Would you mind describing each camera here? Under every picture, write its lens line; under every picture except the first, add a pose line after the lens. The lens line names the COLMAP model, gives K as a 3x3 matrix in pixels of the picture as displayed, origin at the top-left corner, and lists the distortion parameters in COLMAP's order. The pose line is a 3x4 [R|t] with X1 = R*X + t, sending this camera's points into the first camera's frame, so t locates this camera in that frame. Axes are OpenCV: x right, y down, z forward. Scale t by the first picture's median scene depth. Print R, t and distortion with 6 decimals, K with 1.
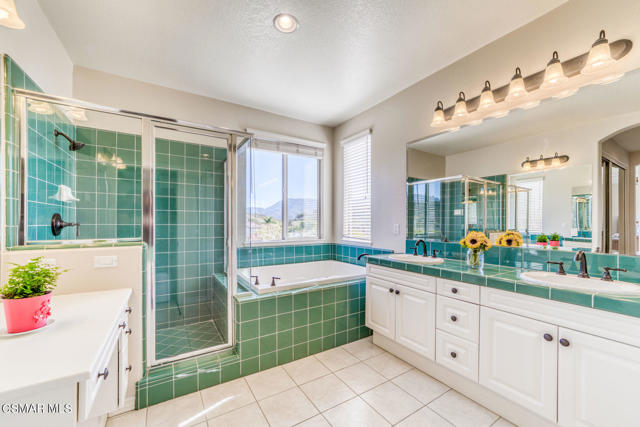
lens RADIAL K [[251.7, 0, 317.8], [0, 251.7, 217.0], [0, 0, 1]] dist [-0.024549, 0.016469]
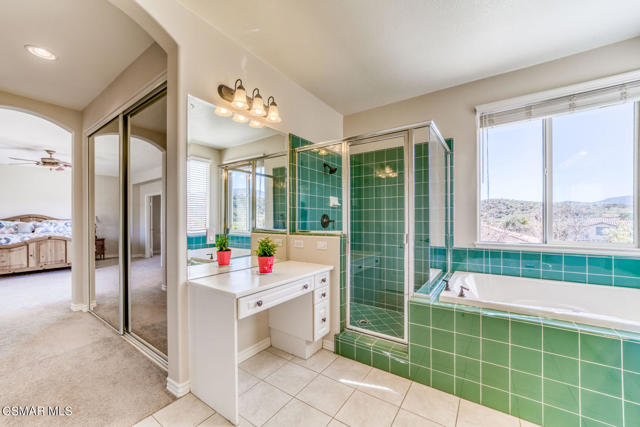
lens RADIAL K [[250.3, 0, 321.4], [0, 250.3, 215.4], [0, 0, 1]] dist [0.013969, 0.000116]
pose [[0.422151, -0.018664, -0.906334, 0.421751], [0.024246, 0.999663, -0.009293, 0.007883], [0.906201, -0.018051, 0.422461, 0.276956]]
